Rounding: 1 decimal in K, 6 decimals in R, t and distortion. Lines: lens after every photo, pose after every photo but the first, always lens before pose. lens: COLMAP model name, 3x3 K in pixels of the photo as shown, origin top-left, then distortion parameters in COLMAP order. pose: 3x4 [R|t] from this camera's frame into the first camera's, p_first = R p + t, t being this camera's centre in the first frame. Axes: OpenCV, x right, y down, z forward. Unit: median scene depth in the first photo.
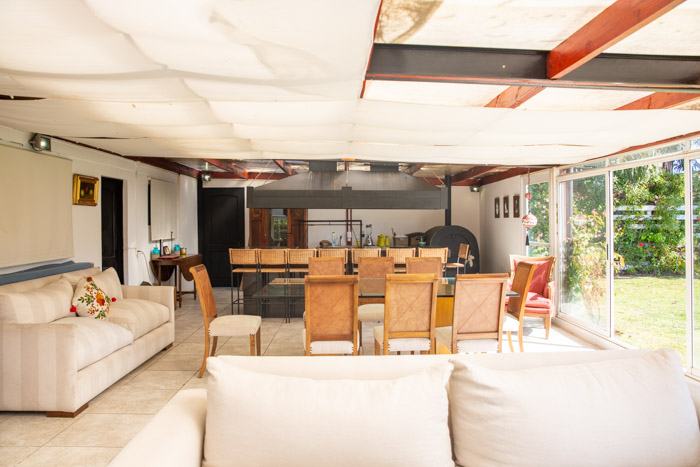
lens RADIAL K [[534.2, 0, 368.8], [0, 534.2, 233.1], [0, 0, 1]] dist [-0.120096, 0.096632]
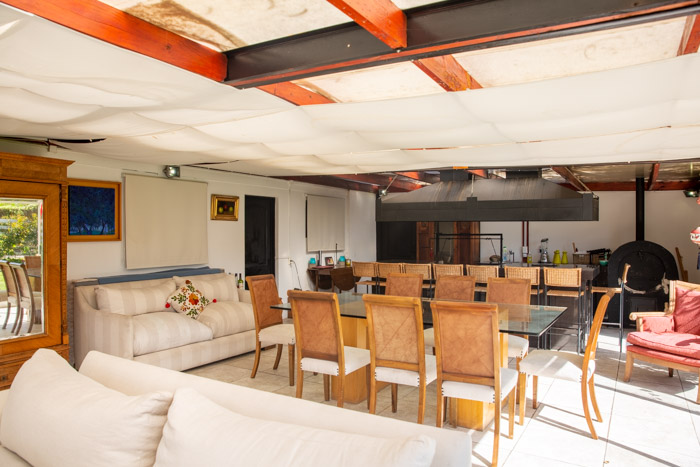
lens RADIAL K [[534.2, 0, 368.8], [0, 534.2, 233.1], [0, 0, 1]] dist [-0.120096, 0.096632]
pose [[0.818587, 0.002332, -0.574378, 0.392727], [-0.016304, 0.999683, -0.019177, -0.006031], [0.574152, 0.025063, 0.818365, 0.186789]]
